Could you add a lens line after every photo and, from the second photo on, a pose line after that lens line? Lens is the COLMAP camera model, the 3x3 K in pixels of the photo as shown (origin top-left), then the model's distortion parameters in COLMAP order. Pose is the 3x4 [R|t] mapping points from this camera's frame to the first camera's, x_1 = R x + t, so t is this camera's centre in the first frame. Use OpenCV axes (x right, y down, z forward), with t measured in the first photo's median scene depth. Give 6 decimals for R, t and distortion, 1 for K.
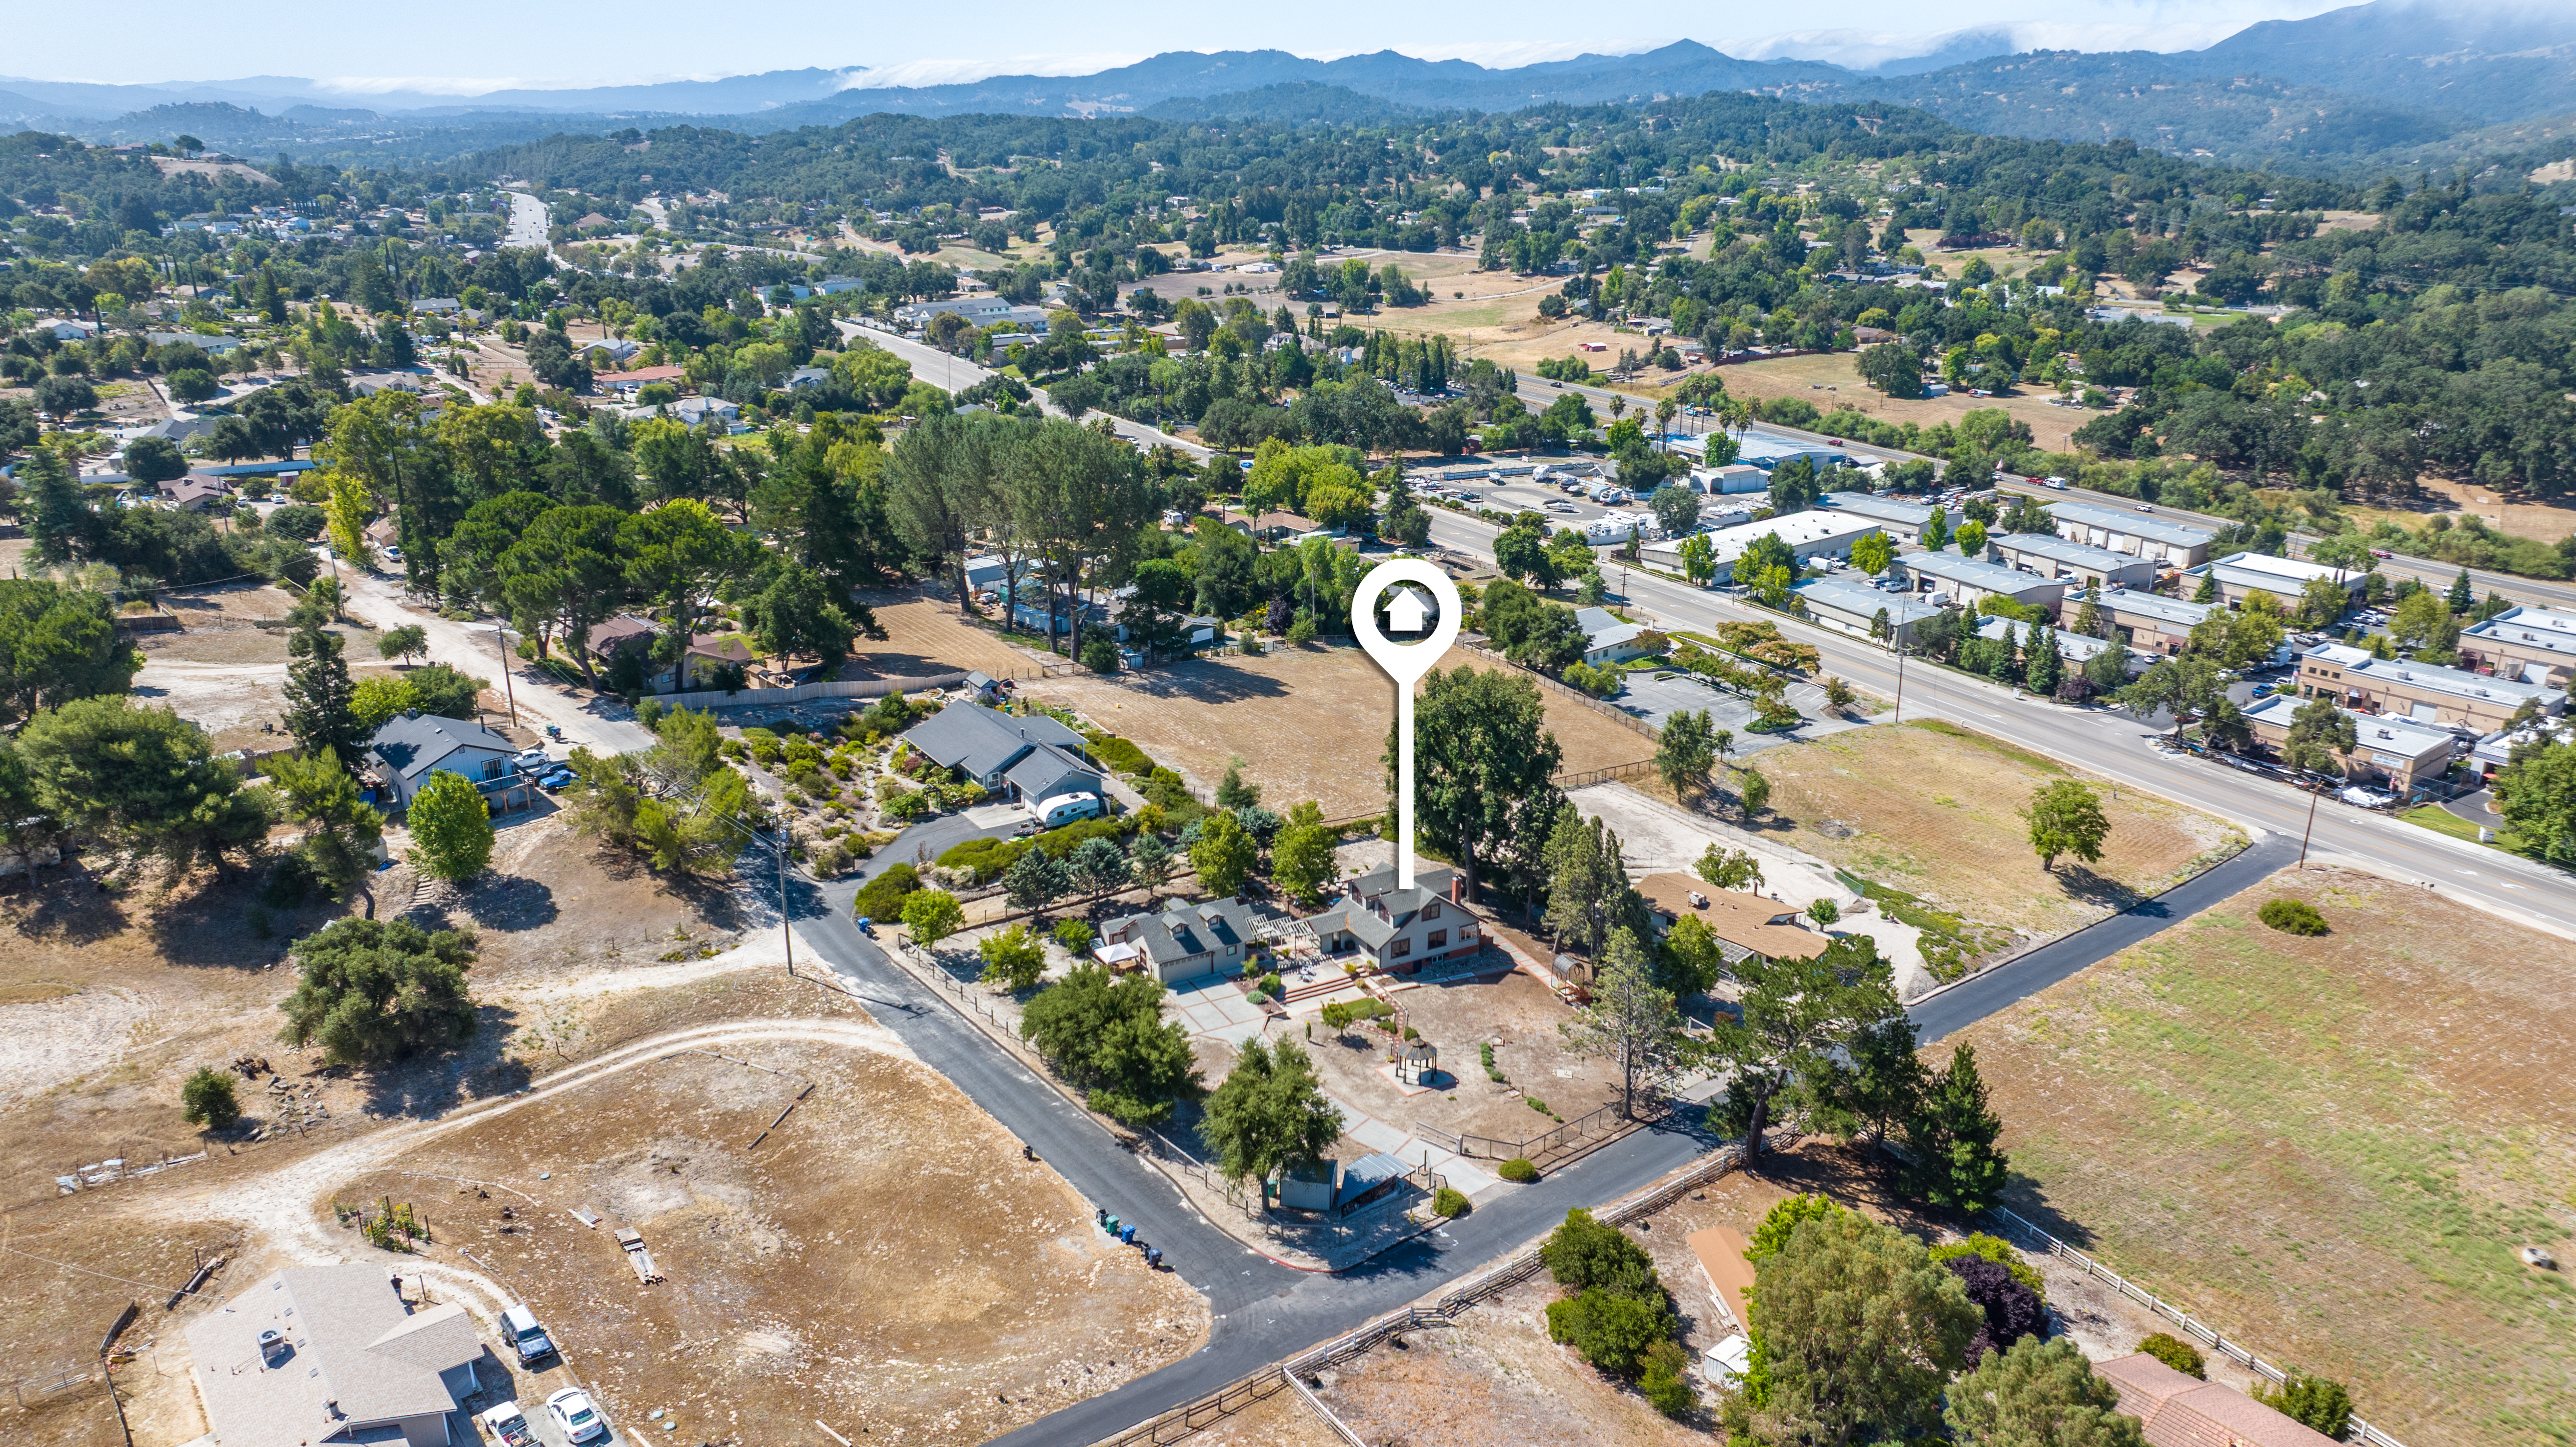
lens RADIAL K [[1859.1, 0, 1275.0], [0, 1859.1, 705.8], [0, 0, 1]] dist [-0.008820, 0.004358]
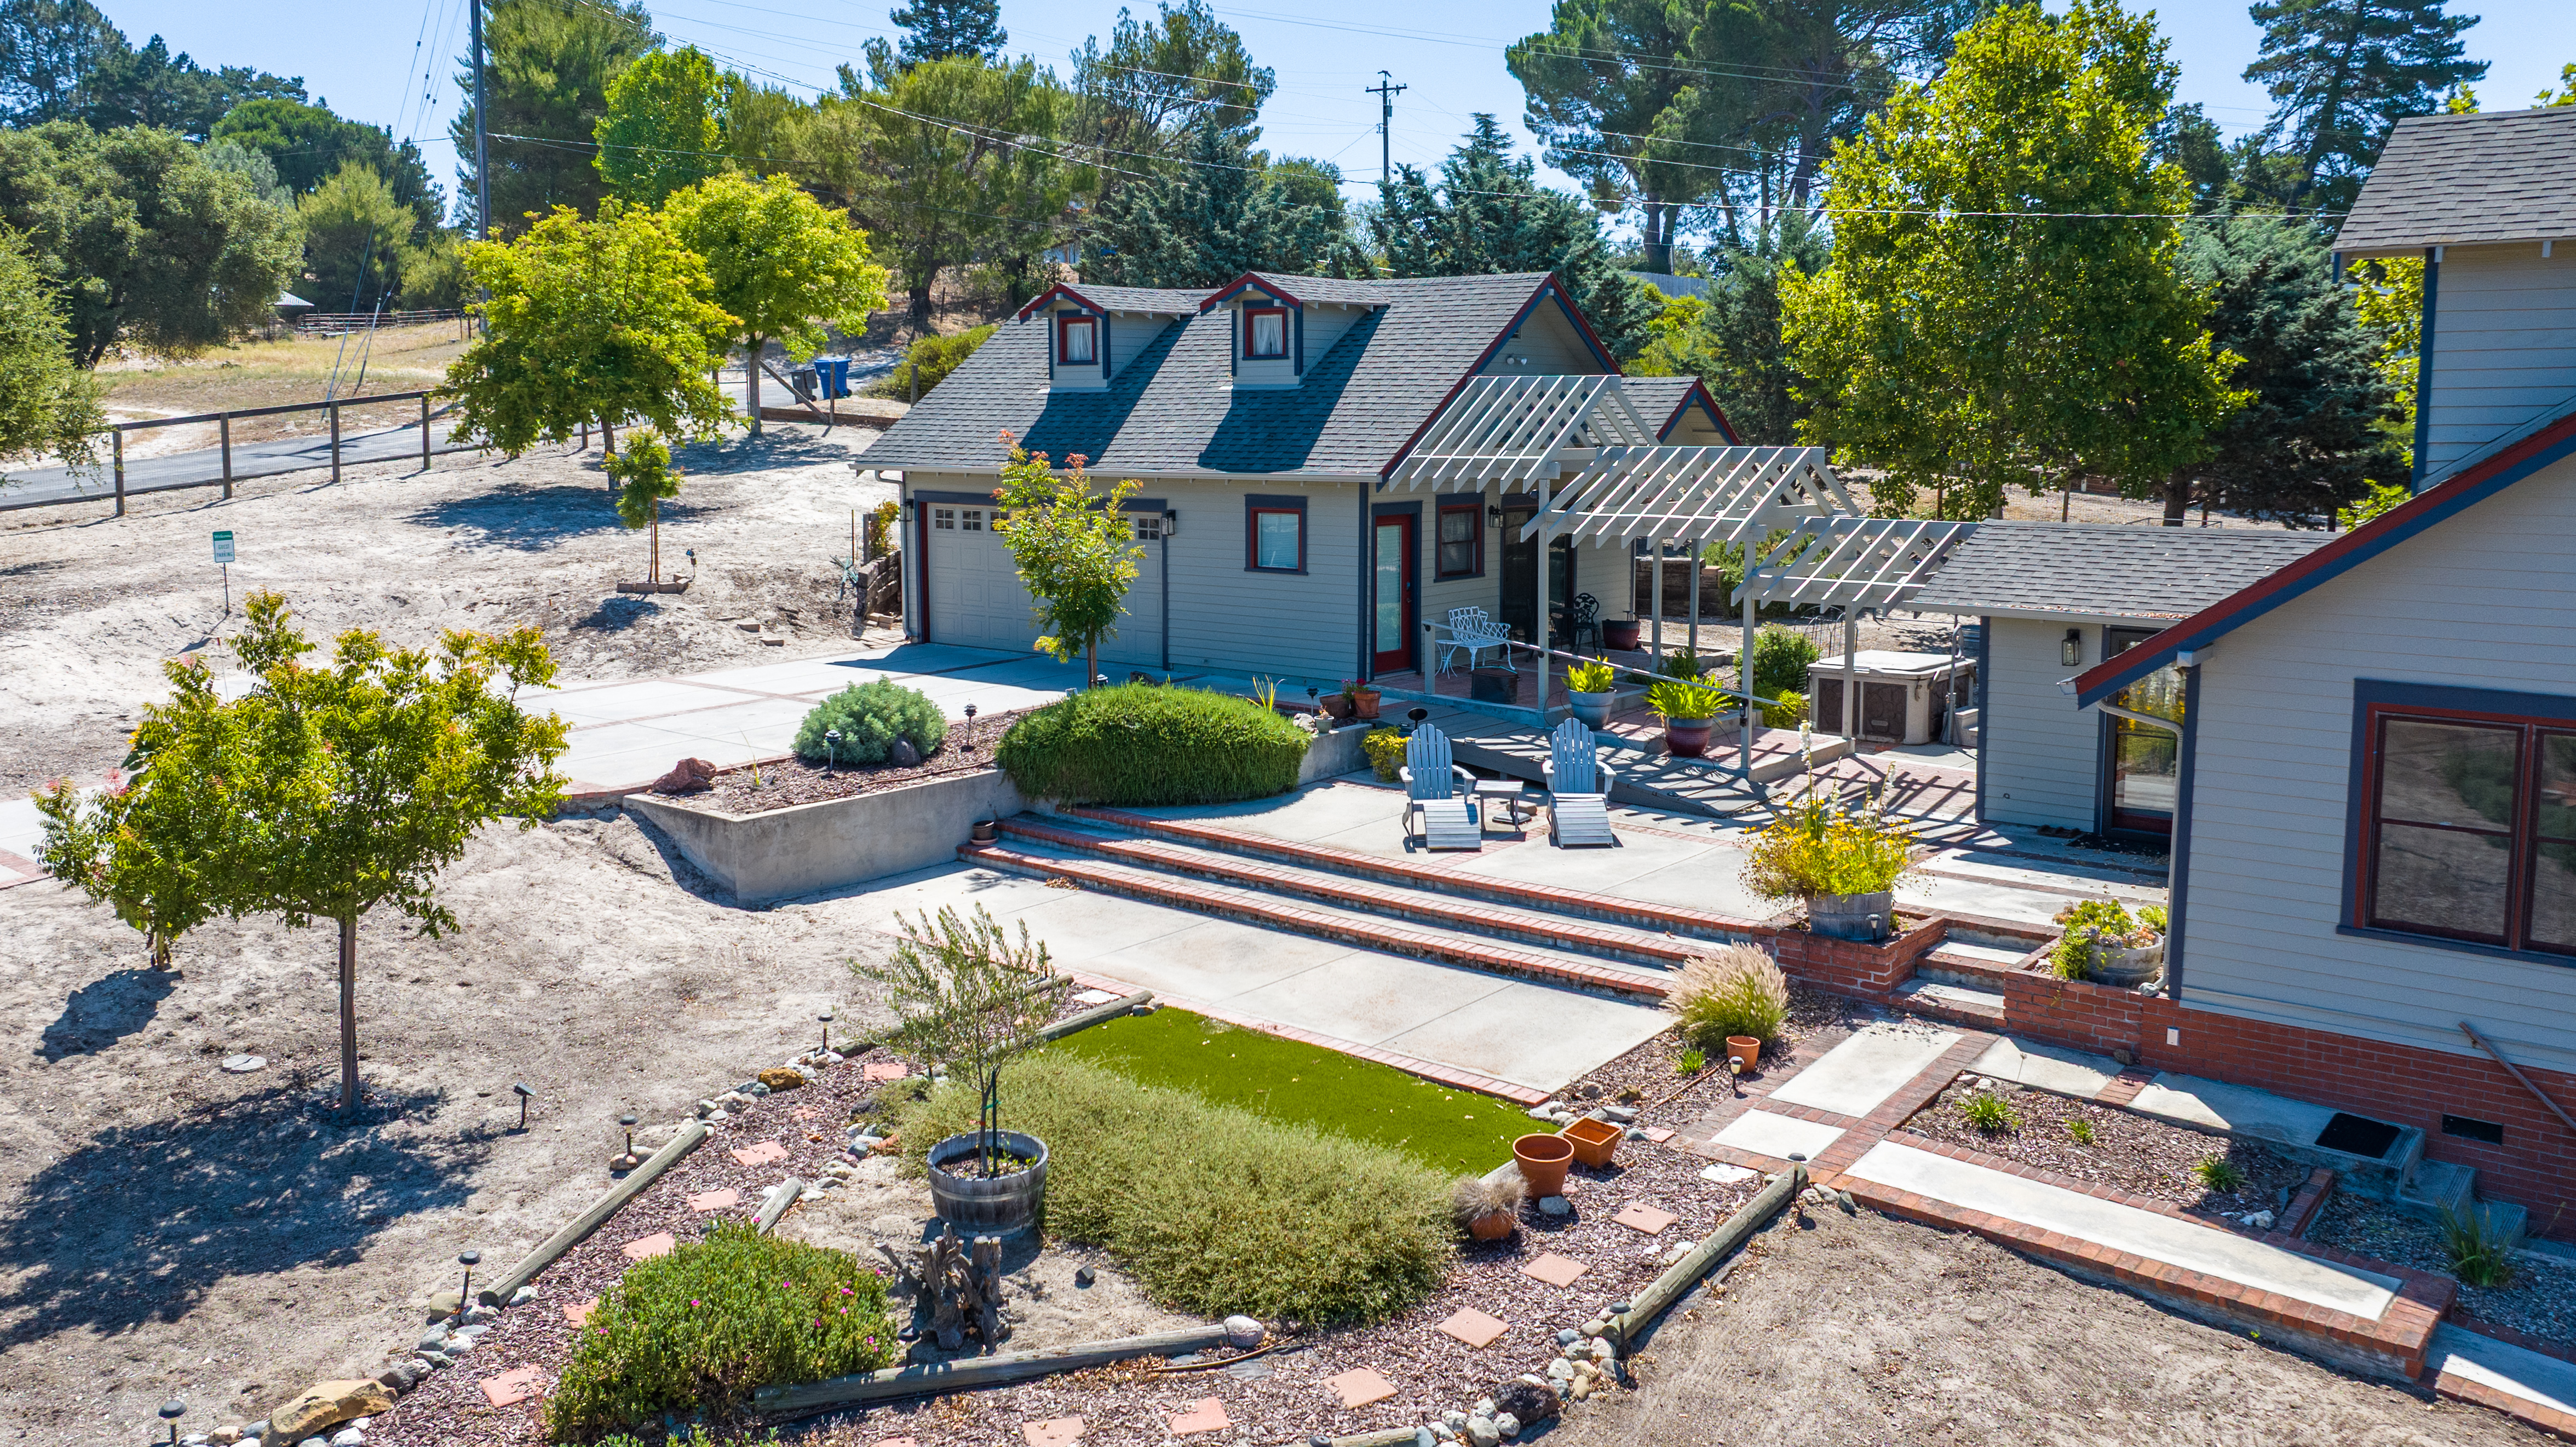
lens RADIAL K [[1997.9, 0, 1294.6], [0, 1997.9, 674.0], [0, 0, 1]] dist [-0.007277, -0.017908]
pose [[0.387942, 0.124893, -0.913183, 0.114104], [-0.292586, 0.956217, 0.006481, 0.134325], [0.874011, 0.264670, 0.407498, 0.901980]]
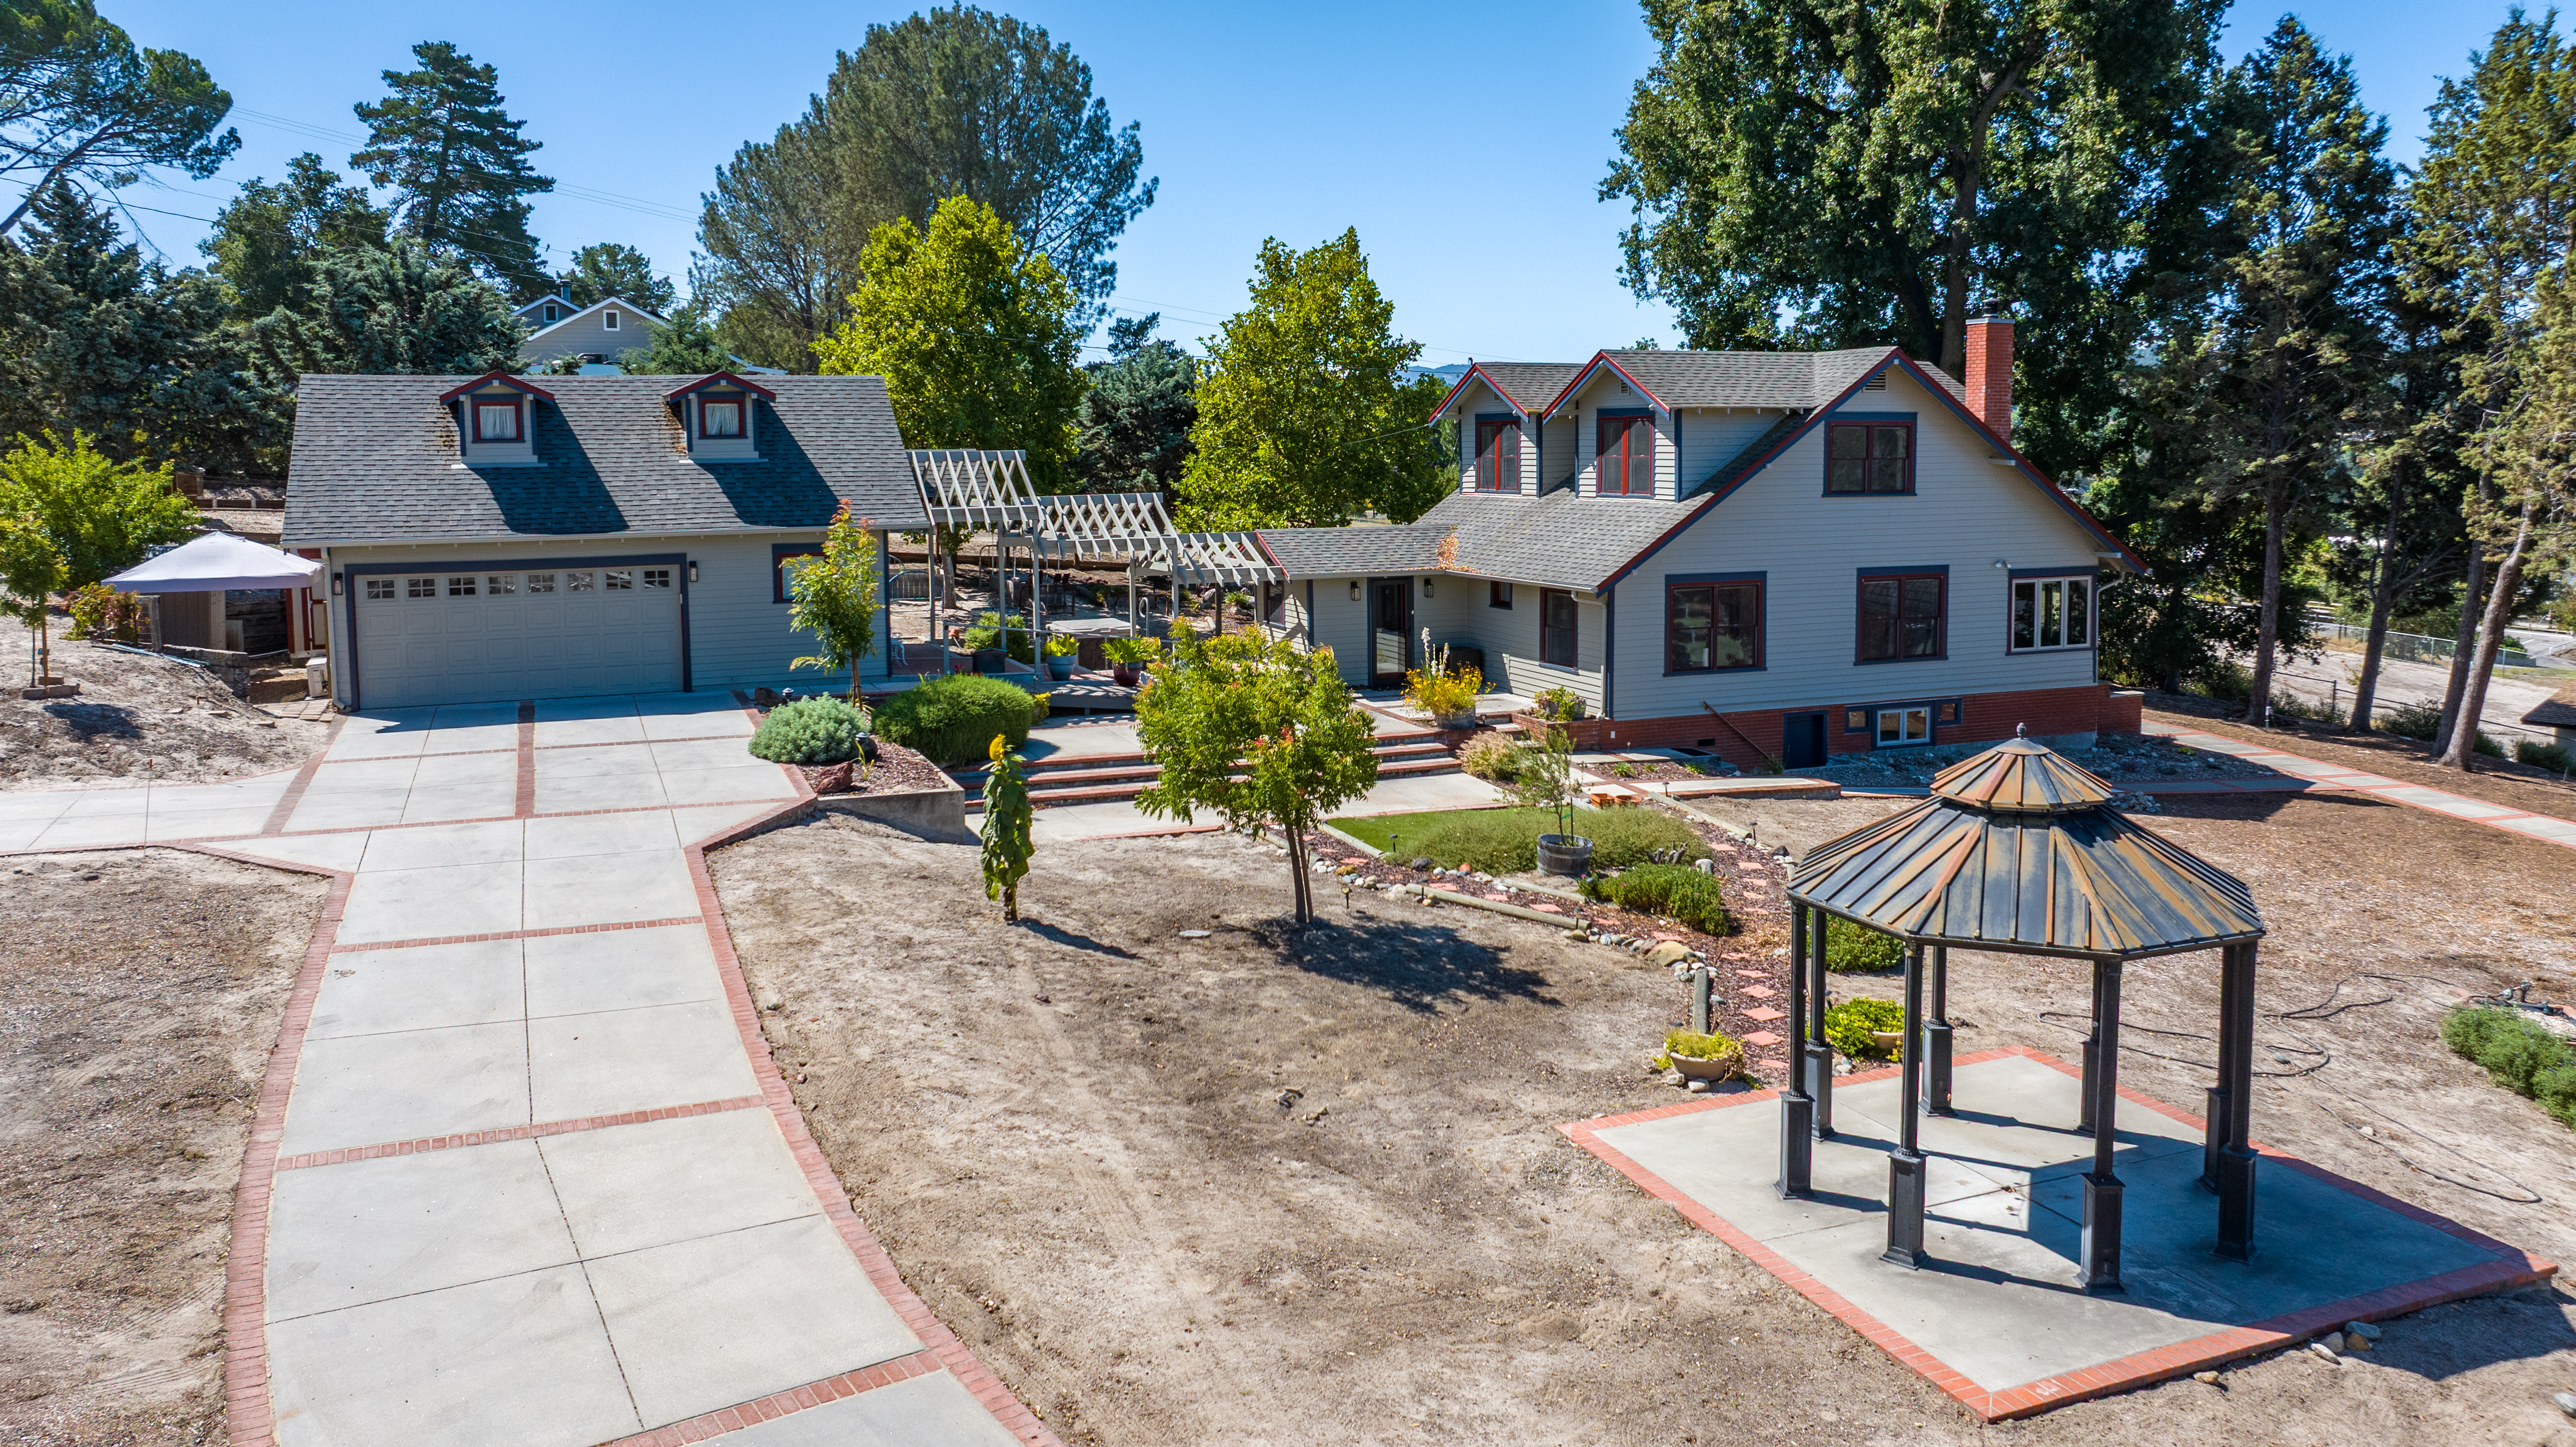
lens RADIAL K [[1859.2, 0, 1287.9], [0, 1859.2, 644.8], [0, 0, 1]] dist [-0.008820, 0.004358]
pose [[0.993619, 0.007697, -0.112525, 0.044376], [-0.030995, 0.977893, -0.206796, 0.168286], [0.108445, 0.208964, 0.971892, 0.790141]]
